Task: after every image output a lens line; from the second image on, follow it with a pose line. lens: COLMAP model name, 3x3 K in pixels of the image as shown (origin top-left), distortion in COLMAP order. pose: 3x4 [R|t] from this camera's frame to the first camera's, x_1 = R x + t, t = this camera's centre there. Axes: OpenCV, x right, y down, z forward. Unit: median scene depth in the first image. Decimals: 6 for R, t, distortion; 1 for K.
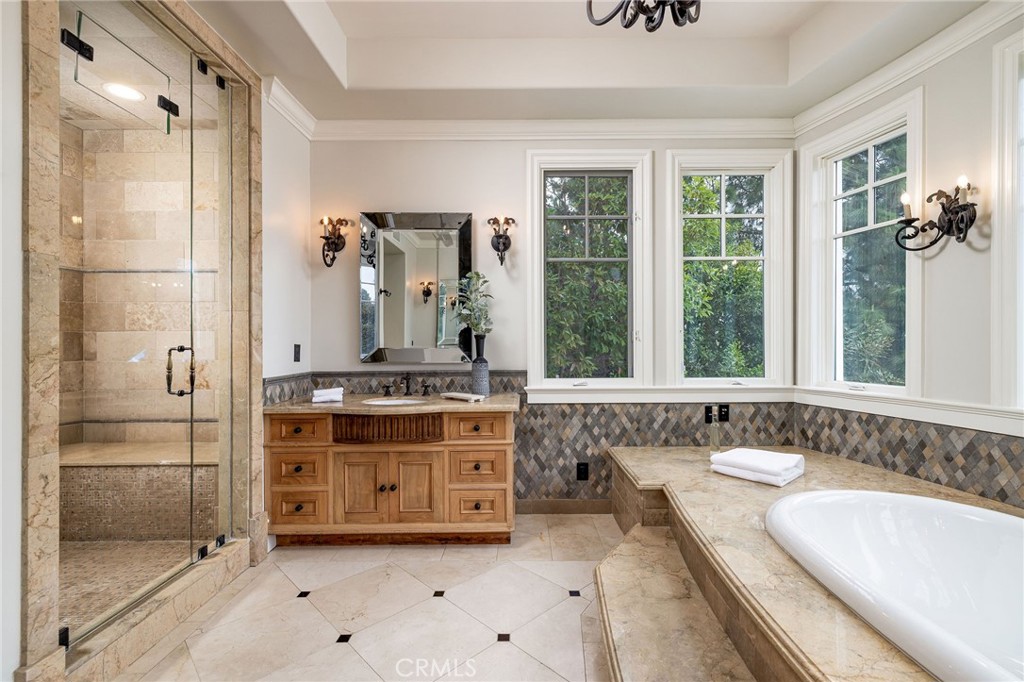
lens RADIAL K [[455.1, 0, 515.6], [0, 455.1, 343.0], [0, 0, 1]] dist [0.003256, -0.000177]
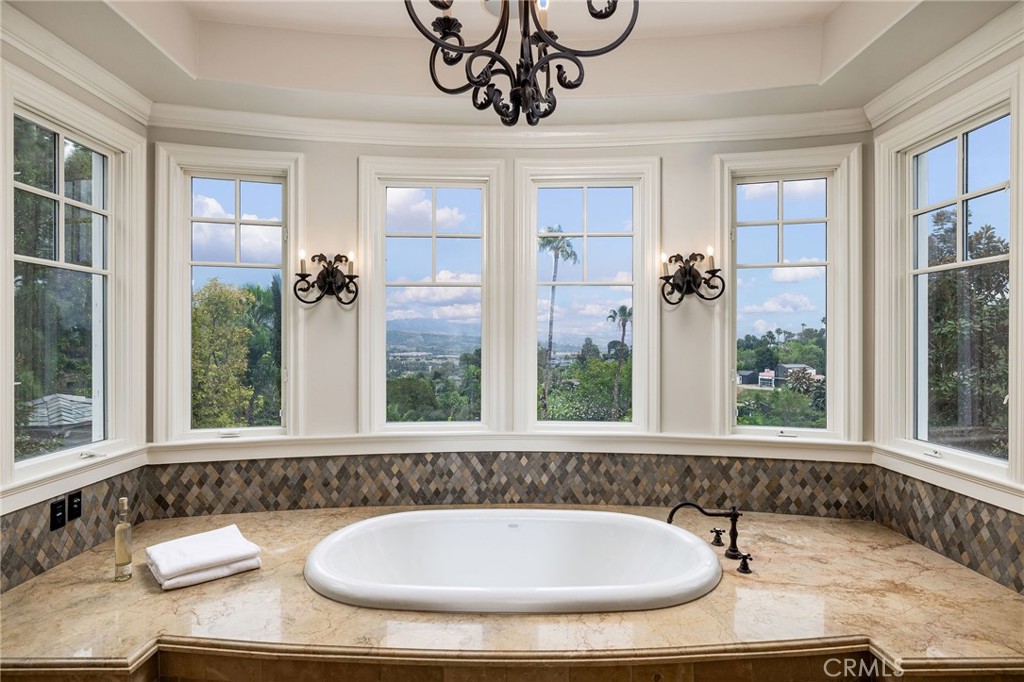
lens RADIAL K [[547.8, 0, 510.7], [0, 547.8, 342.8], [0, 0, 1]] dist [-0.004949, 0.001517]
pose [[-0.019094, -0.001983, 0.999816, -0.369568], [0.000040, 0.999998, 0.001984, -0.089144], [-0.999818, 0.000078, -0.019094, 0.434484]]
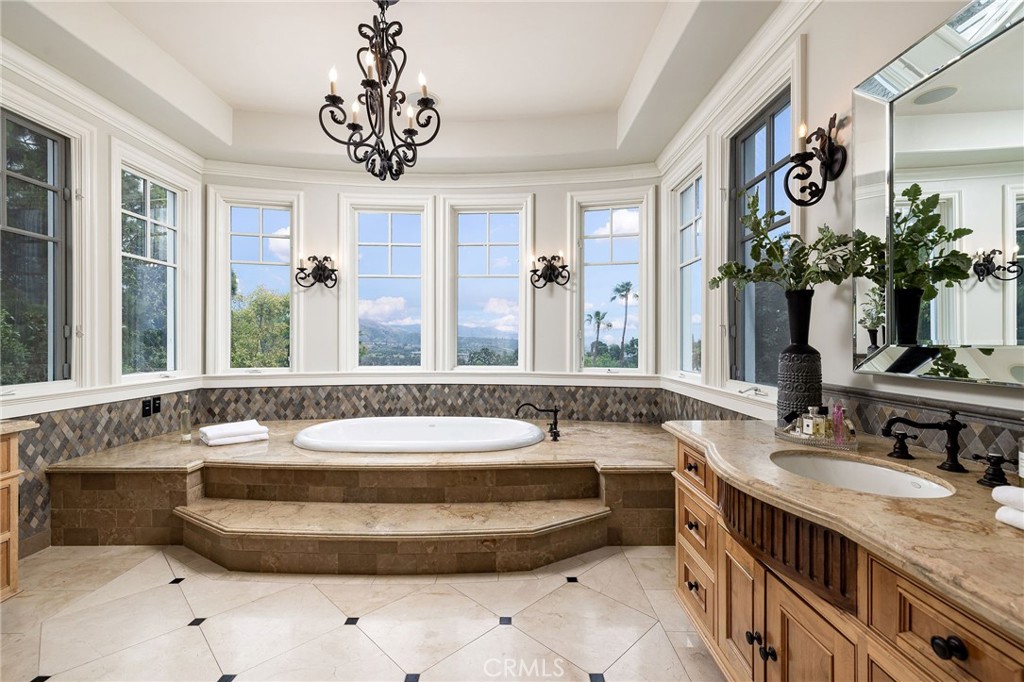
lens RADIAL K [[455.1, 0, 513.2], [0, 455.1, 344.0], [0, 0, 1]] dist [0.003256, -0.000177]
pose [[-0.017786, -0.002346, 0.999839, -0.702347], [-0.000523, 0.999997, 0.002337, 0.007273], [-0.999842, -0.000482, -0.017788, 0.195872]]
